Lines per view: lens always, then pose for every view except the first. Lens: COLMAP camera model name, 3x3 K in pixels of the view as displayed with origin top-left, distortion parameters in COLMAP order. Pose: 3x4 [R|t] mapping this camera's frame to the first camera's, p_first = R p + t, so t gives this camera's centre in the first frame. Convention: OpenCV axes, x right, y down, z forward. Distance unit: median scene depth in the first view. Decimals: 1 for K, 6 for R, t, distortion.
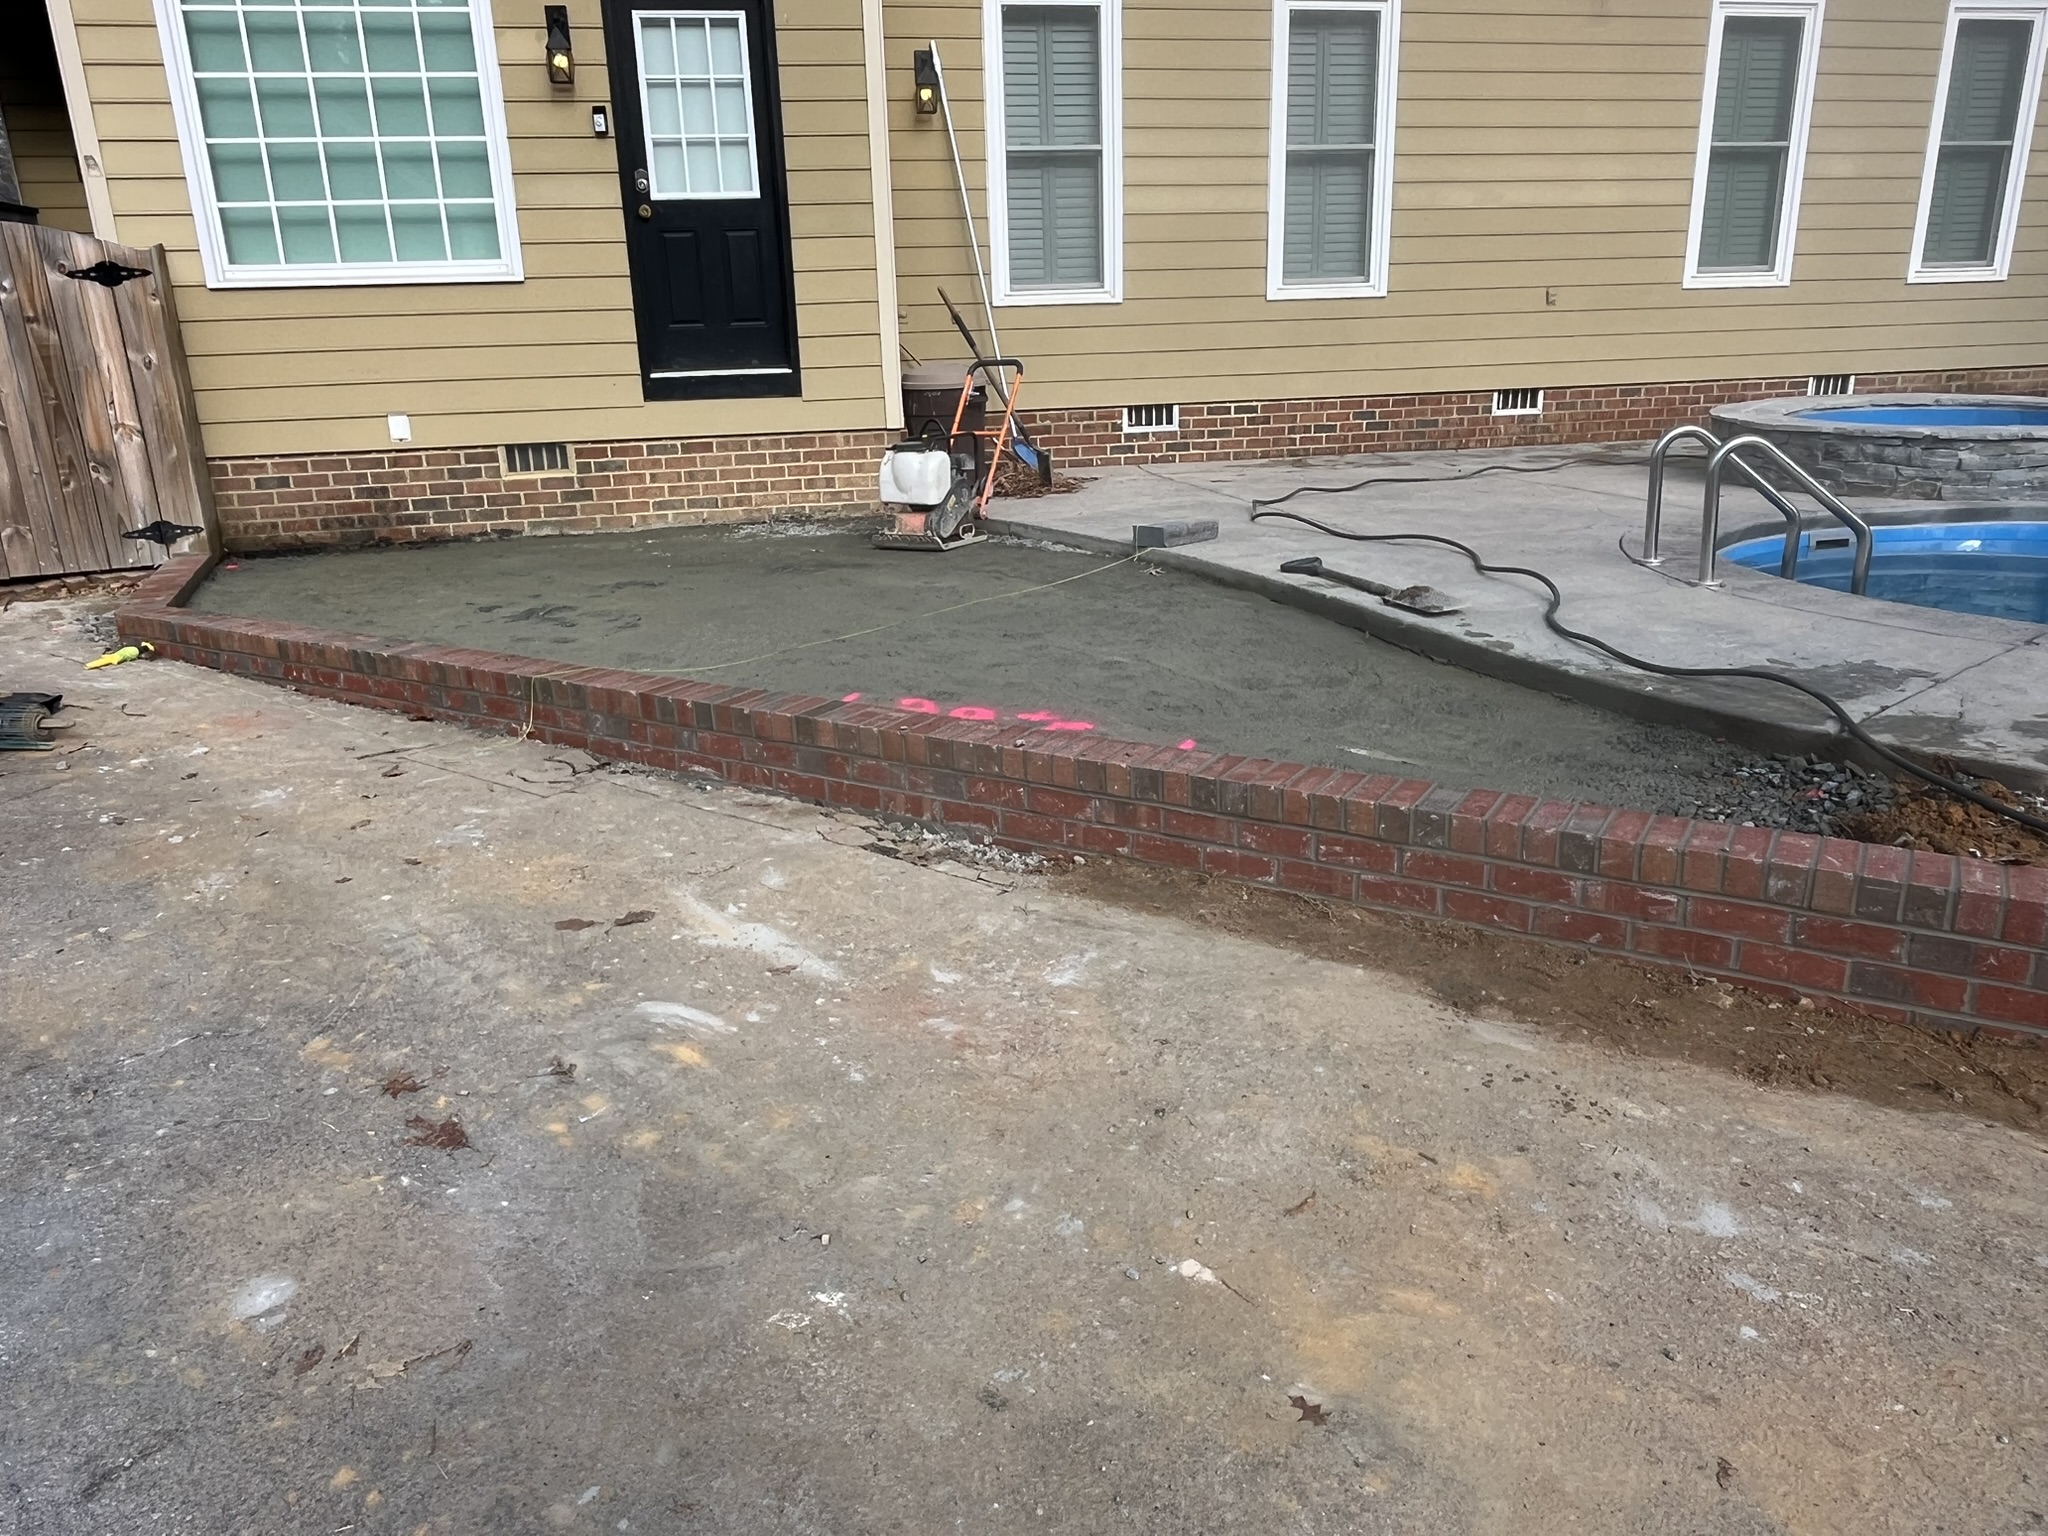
lens RADIAL K [[1436.5, 0, 1024.0], [0, 1436.5, 768.0], [0, 0, 1]] dist [-0.001340, -0.010676]
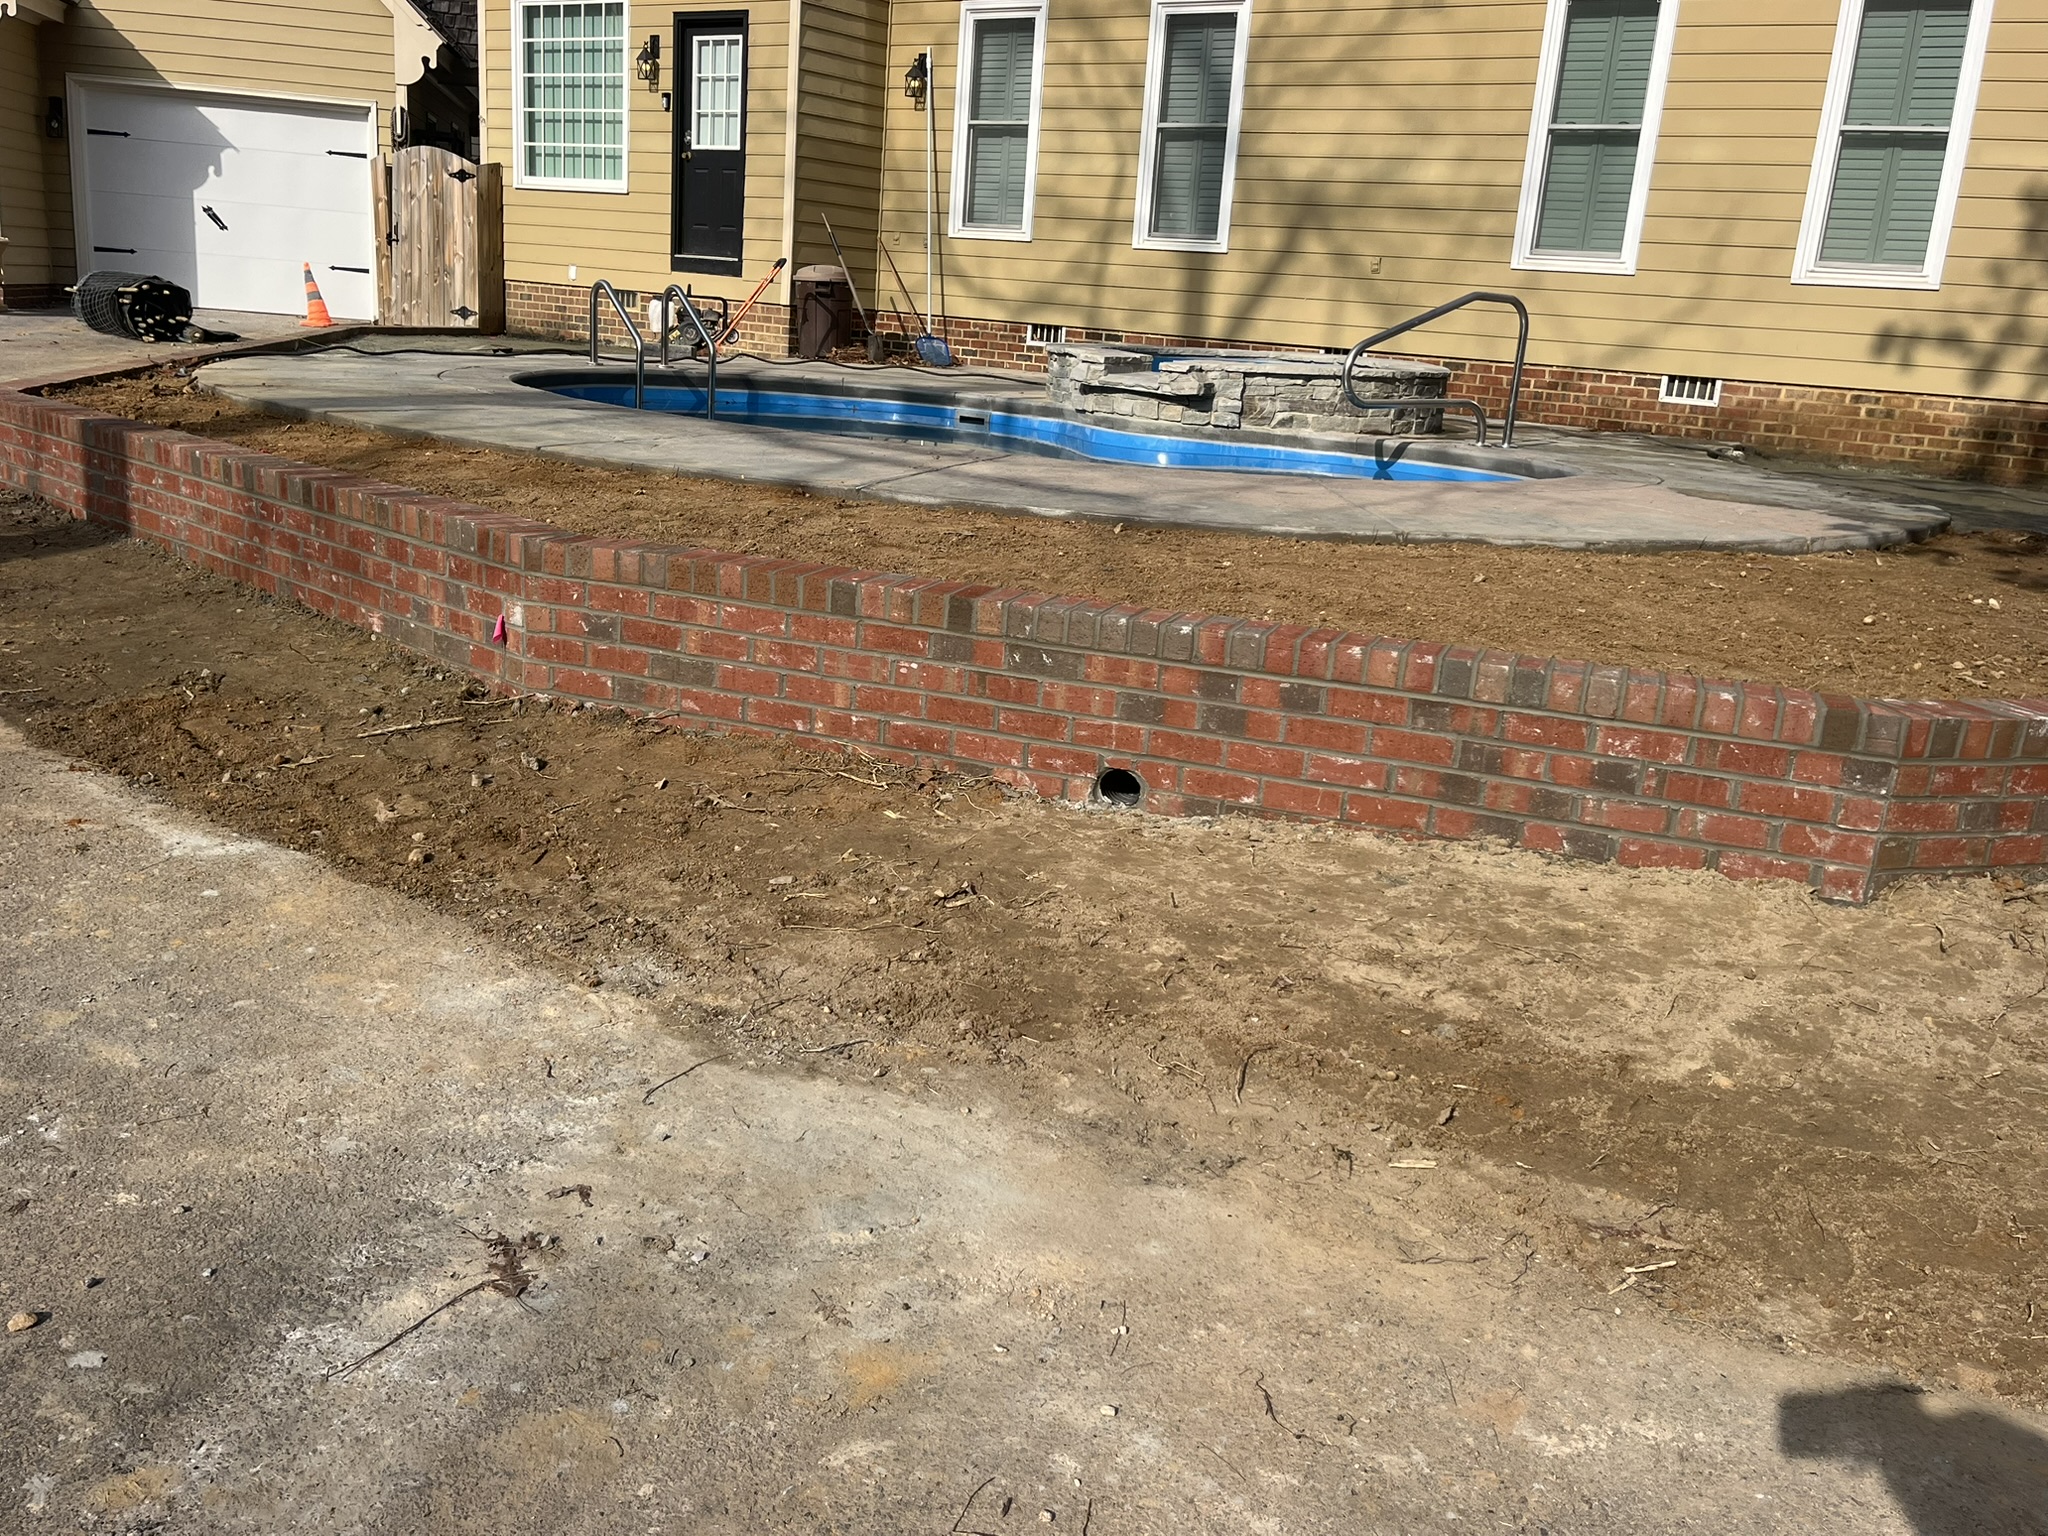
lens RADIAL K [[1732.5, 0, 1017.5], [0, 1732.5, 725.7], [0, 0, 1]] dist [0.045682, -0.054753]
pose [[0.675526, 0.253510, -0.692385, 1.488746], [-0.303126, 0.951496, 0.052636, 0.009796], [0.672145, 0.174323, 0.719606, -0.056601]]
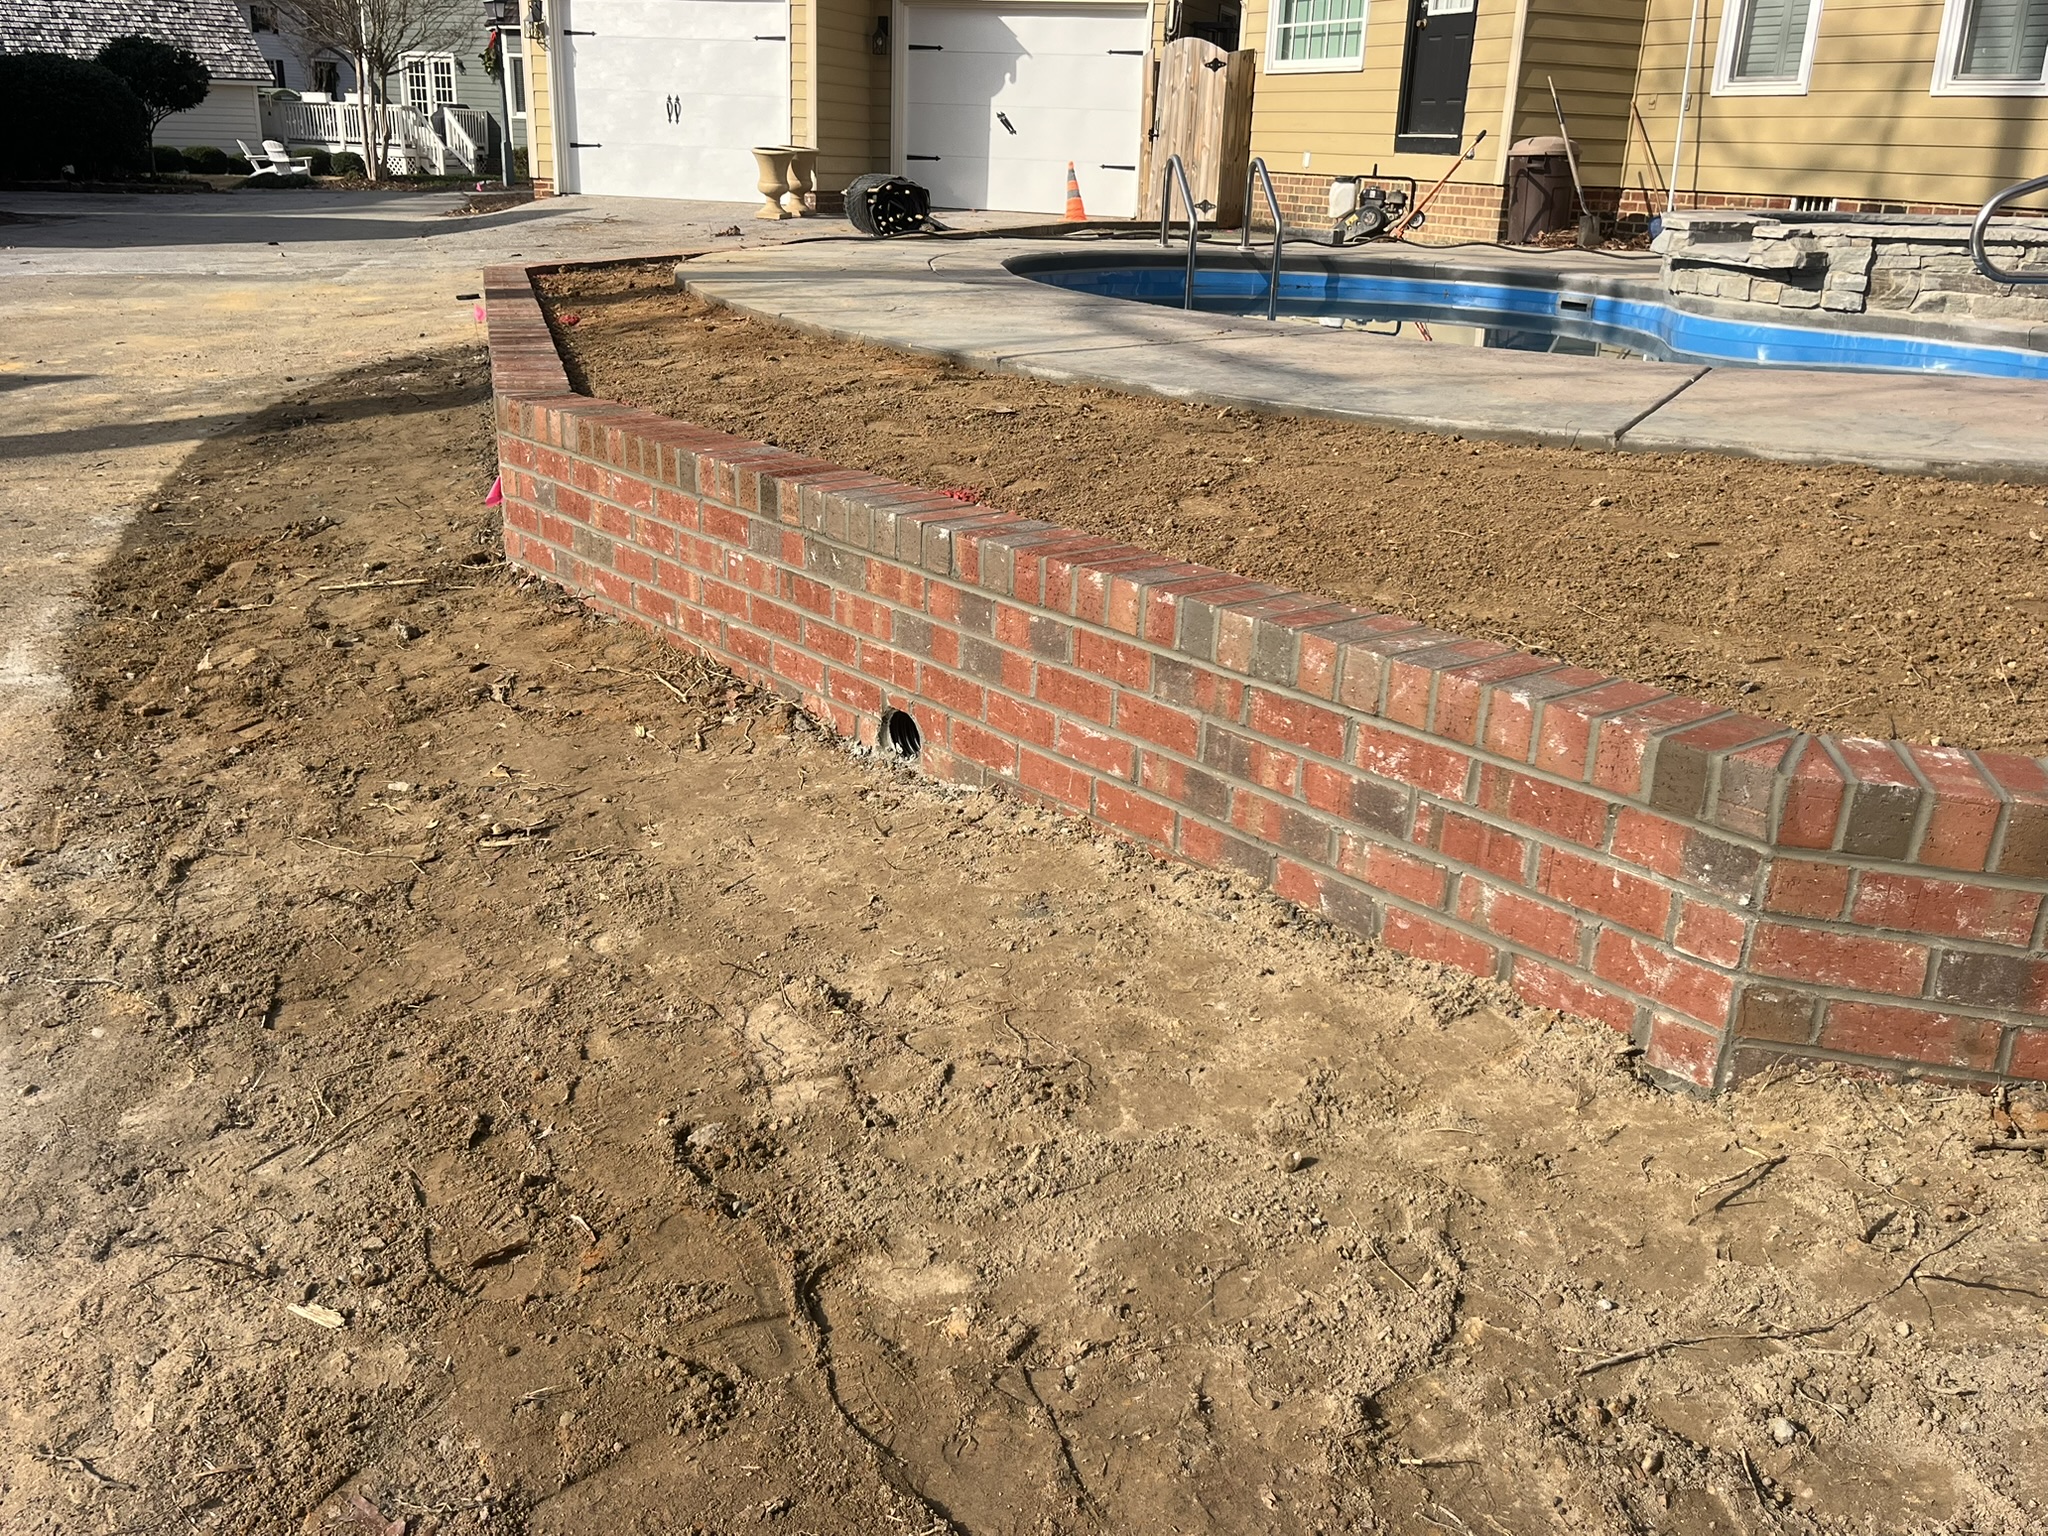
lens RADIAL K [[1732.5, 0, 1017.5], [0, 1732.5, 725.7], [0, 0, 1]] dist [0.045682, -0.054753]
pose [[0.213709, 0.345272, -0.913847, 1.525863], [-0.328020, 0.906509, 0.265790, -0.068123], [0.920180, 0.242958, 0.306985, 0.227123]]
